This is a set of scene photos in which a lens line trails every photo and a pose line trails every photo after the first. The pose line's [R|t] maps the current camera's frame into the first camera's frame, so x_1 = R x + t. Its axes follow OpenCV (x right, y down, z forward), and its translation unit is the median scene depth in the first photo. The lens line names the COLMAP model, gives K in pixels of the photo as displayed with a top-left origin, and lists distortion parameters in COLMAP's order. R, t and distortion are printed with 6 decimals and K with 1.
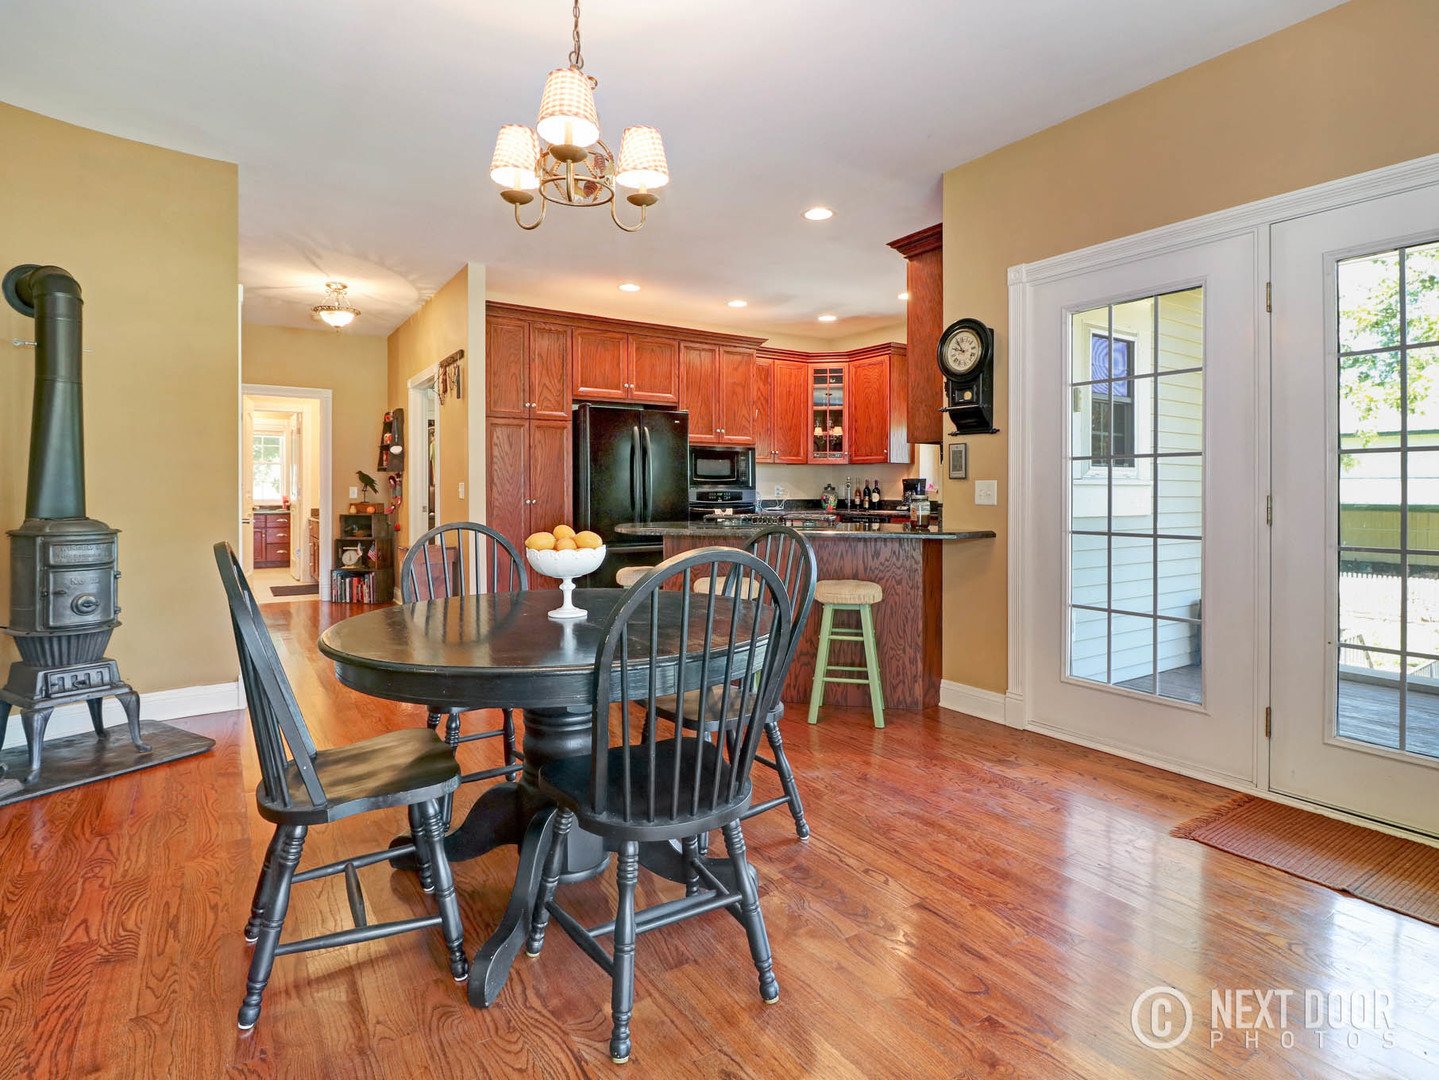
lens RADIAL K [[758.9, 0, 718.0], [0, 758.9, 490.6], [0, 0, 1]] dist [0.023181, -0.000046]
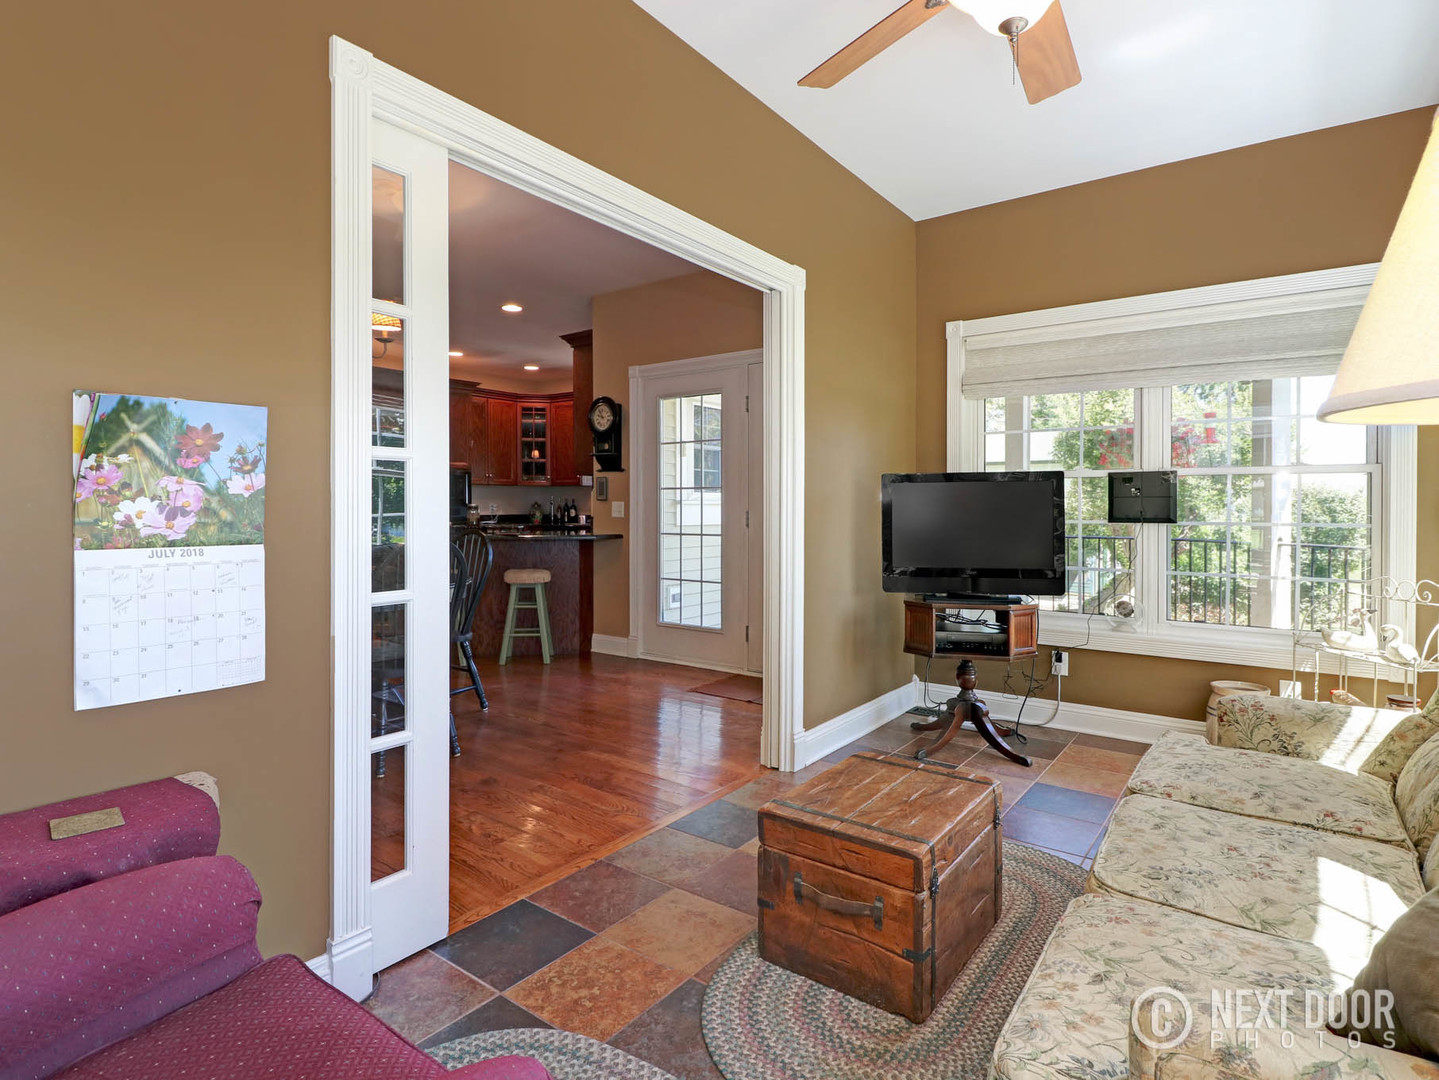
lens RADIAL K [[772.7, 0, 698.2], [0, 772.7, 513.4], [0, 0, 1]] dist [0.024979, -0.020642]
pose [[0.950412, -0.000667, 0.310993, 0.016464], [-0.002206, 0.999958, 0.008887, -0.003084], [-0.310986, -0.009132, 0.950371, -0.488933]]
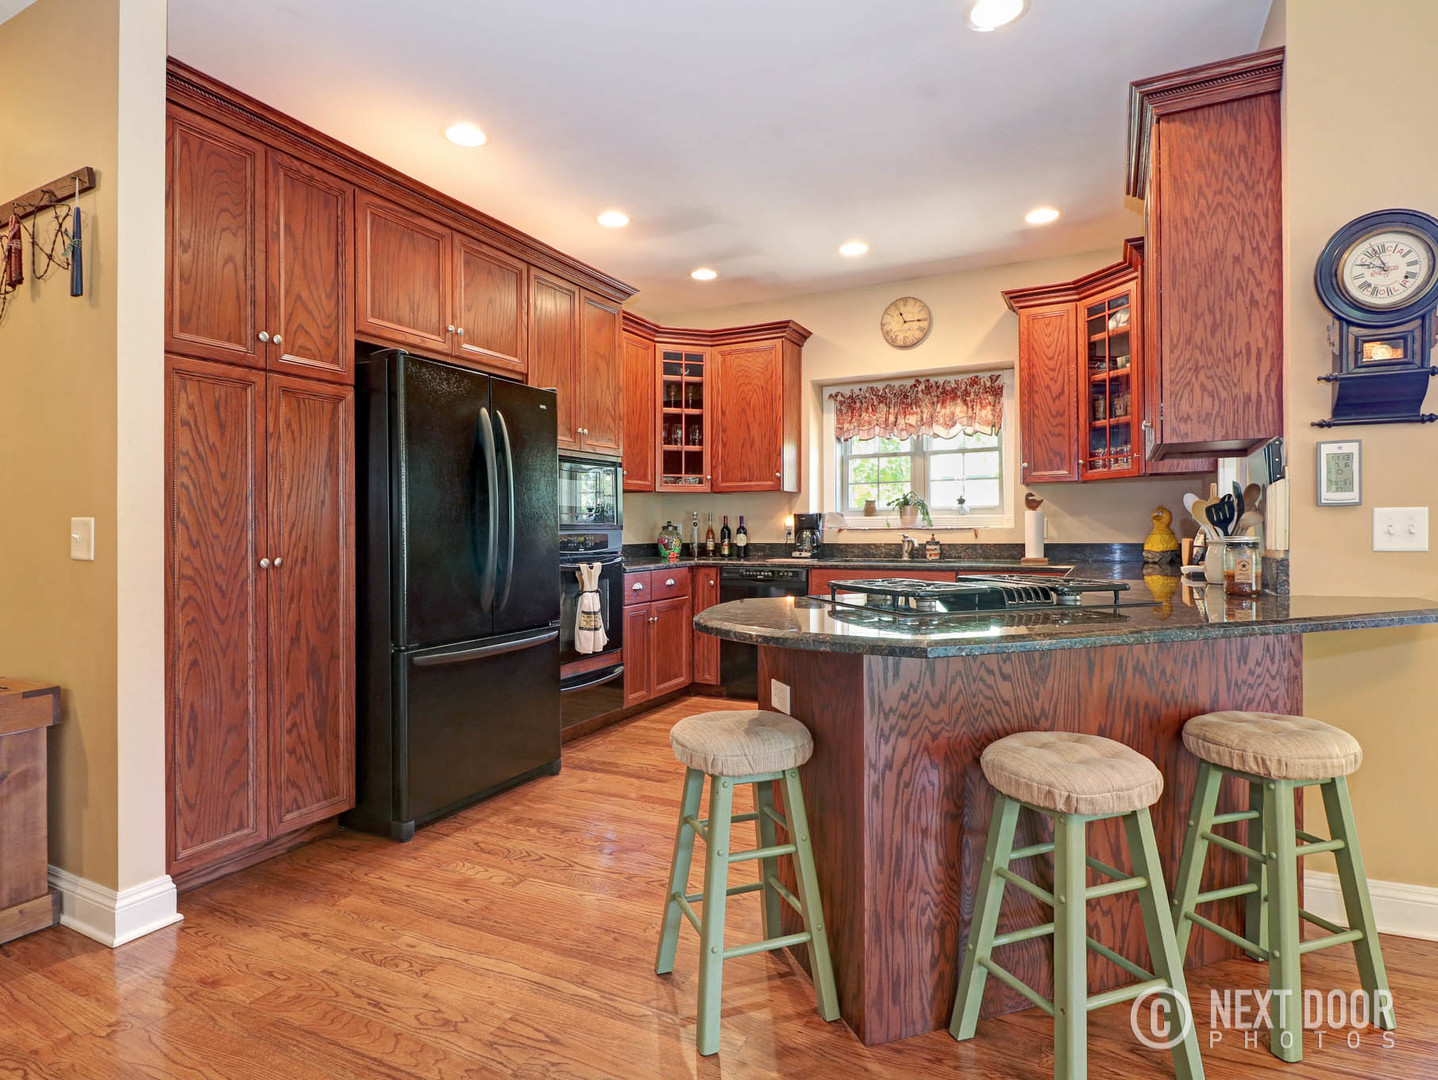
lens RADIAL K [[798.1, 0, 708.2], [0, 798.1, 528.5], [0, 0, 1]] dist [0.002284, -0.001045]
pose [[0.877284, -0.007641, 0.479910, -0.331905], [0.009302, 0.999956, -0.001084, -0.002401], [-0.479881, 0.005415, 0.877317, 0.651584]]
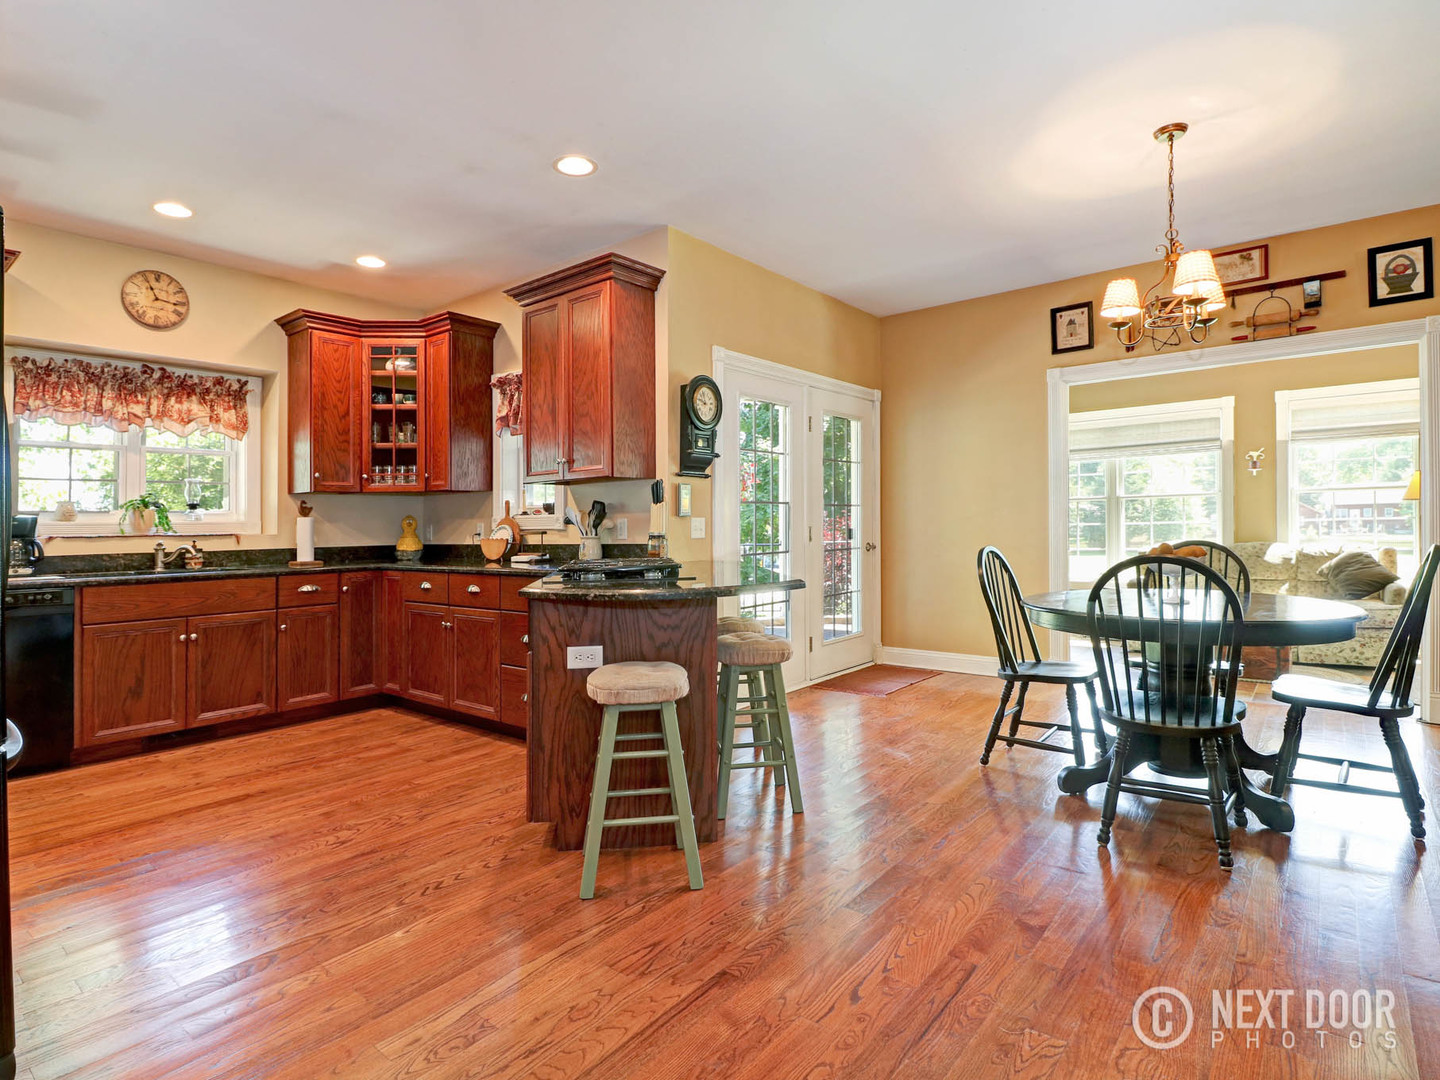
lens RADIAL K [[780.4, 0, 720.0], [0, 780.4, 540.0], [0, 0, 1]] dist [-0.002979, -0.019503]
pose [[-0.312897, -0.011073, 0.949723, -0.703380], [0.016525, 0.999717, 0.017101, 0.000063], [-0.949643, 0.021044, -0.312625, 1.196431]]
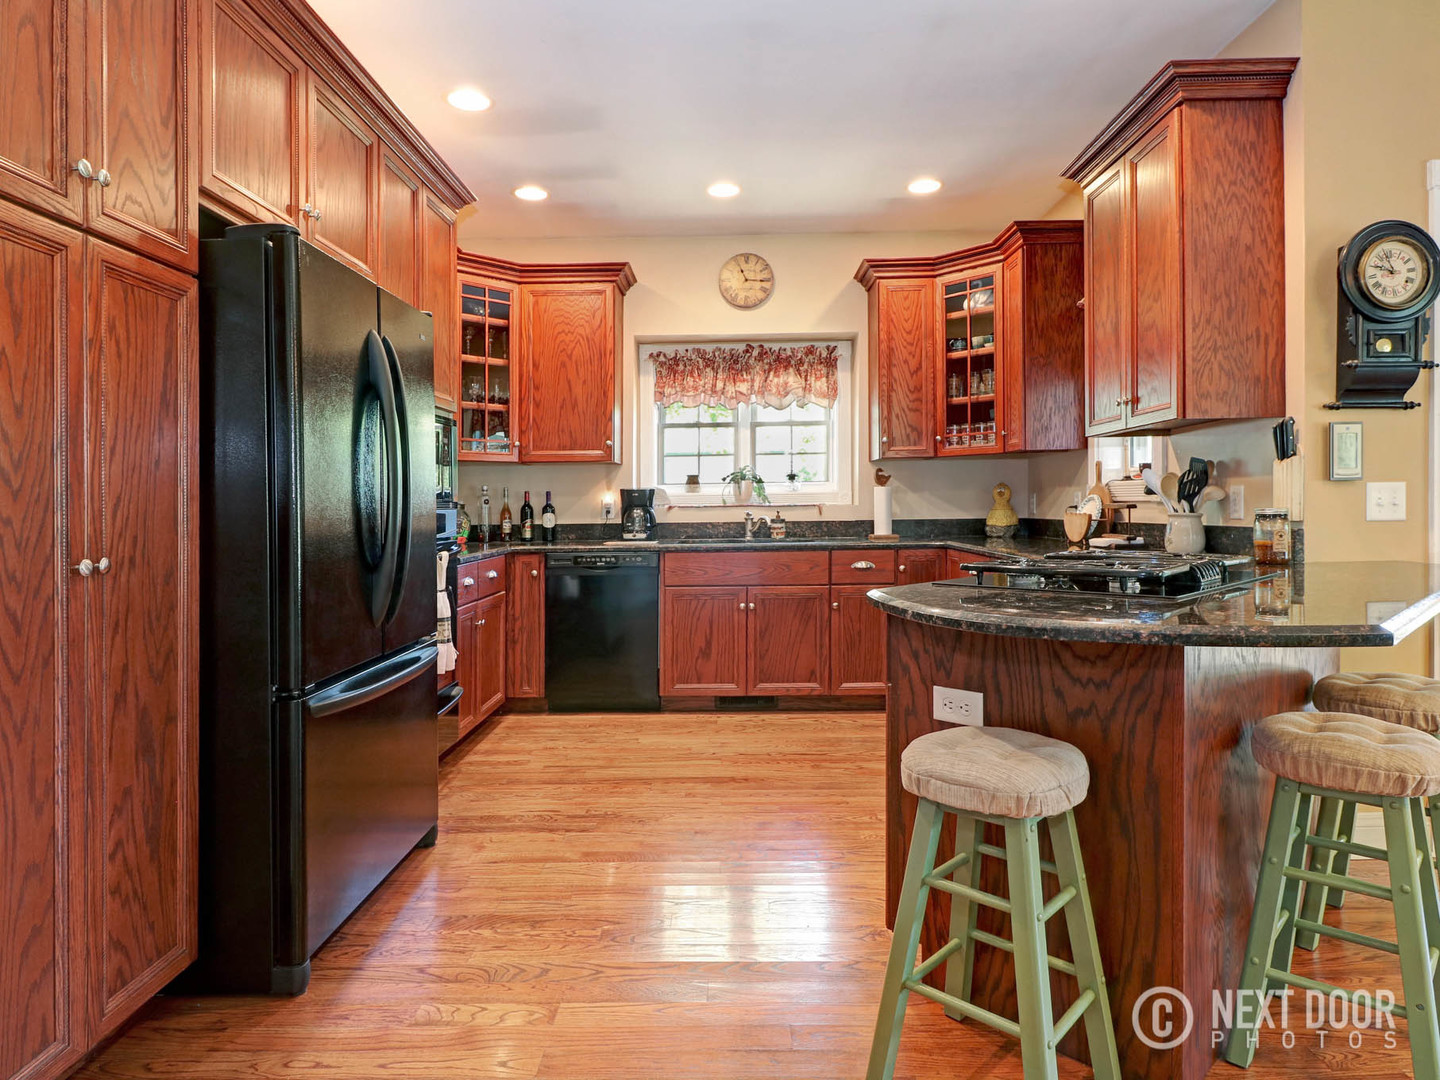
lens RADIAL K [[857.2, 0, 705.2], [0, 857.2, 503.9], [0, 0, 1]] dist [0.000702, -0.004250]
pose [[0.574404, -0.007788, 0.818535, -0.499639], [0.014437, 0.999896, -0.000617, -0.003313], [-0.818445, 0.012172, 0.574456, 0.941116]]
